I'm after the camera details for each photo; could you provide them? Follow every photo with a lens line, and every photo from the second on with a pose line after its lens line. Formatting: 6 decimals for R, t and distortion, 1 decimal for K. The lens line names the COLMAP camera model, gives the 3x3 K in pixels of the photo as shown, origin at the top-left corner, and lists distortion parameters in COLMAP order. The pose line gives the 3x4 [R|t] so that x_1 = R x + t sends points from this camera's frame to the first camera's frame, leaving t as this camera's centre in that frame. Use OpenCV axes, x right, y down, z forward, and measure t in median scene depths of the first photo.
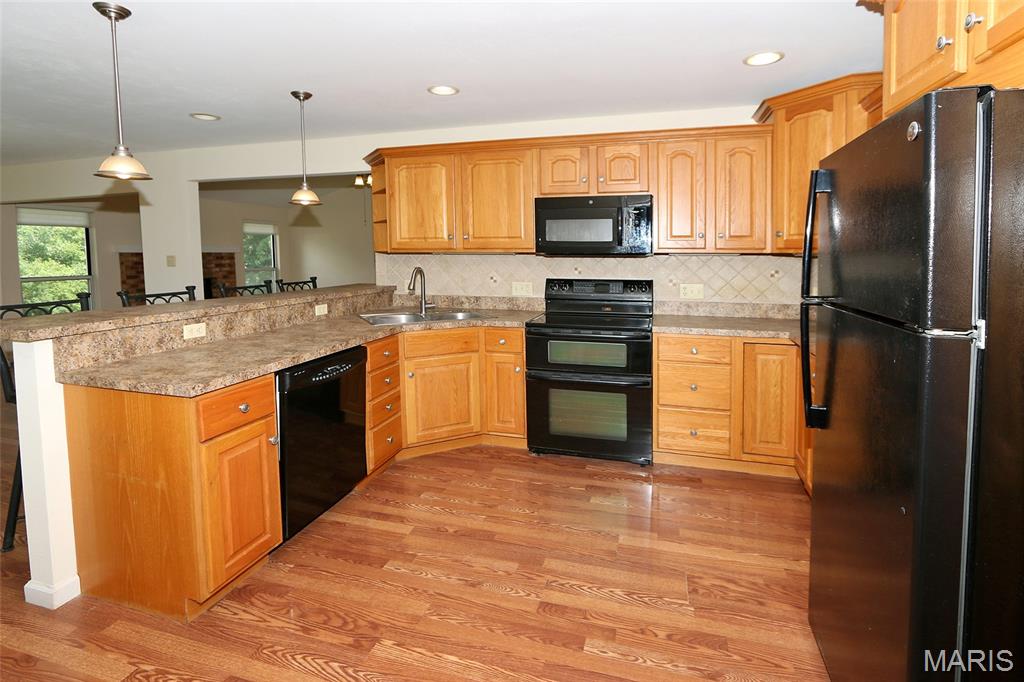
lens RADIAL K [[510.4, 0, 512.0], [0, 510.4, 341.0], [0, 0, 1]] dist [0.029789, -0.000151]
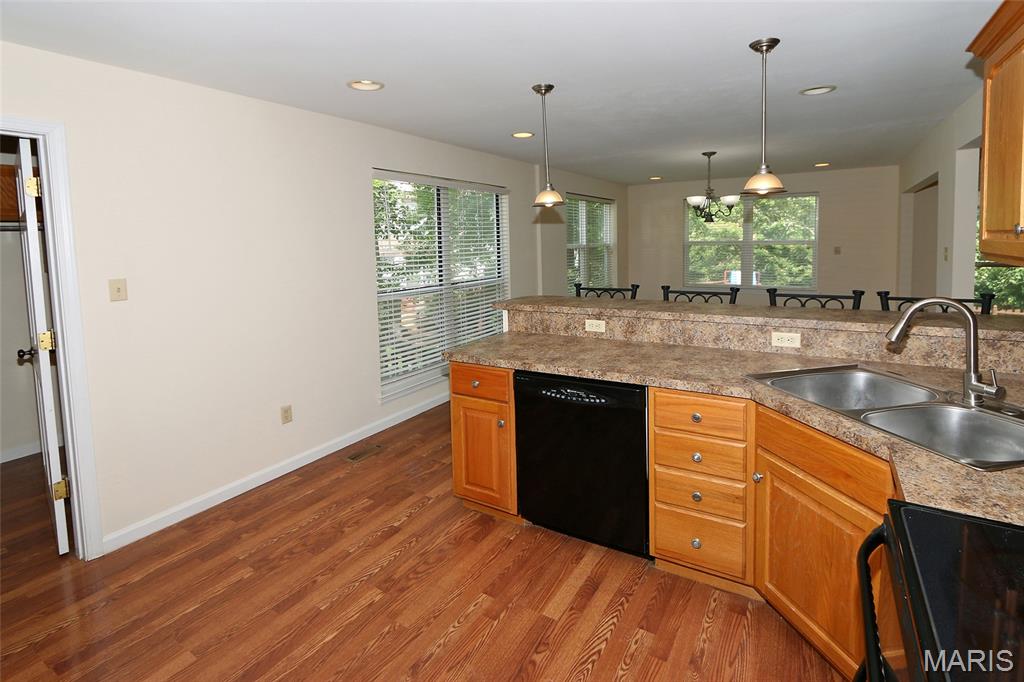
lens RADIAL K [[483.7, 0, 514.2], [0, 483.7, 323.7], [0, 0, 1]] dist [-0.044192, -0.000007]
pose [[-0.265337, 0.165583, -0.949831, 0.459869], [-0.142407, 0.967607, 0.208463, -0.224048], [0.953581, 0.190576, -0.233162, 1.081284]]
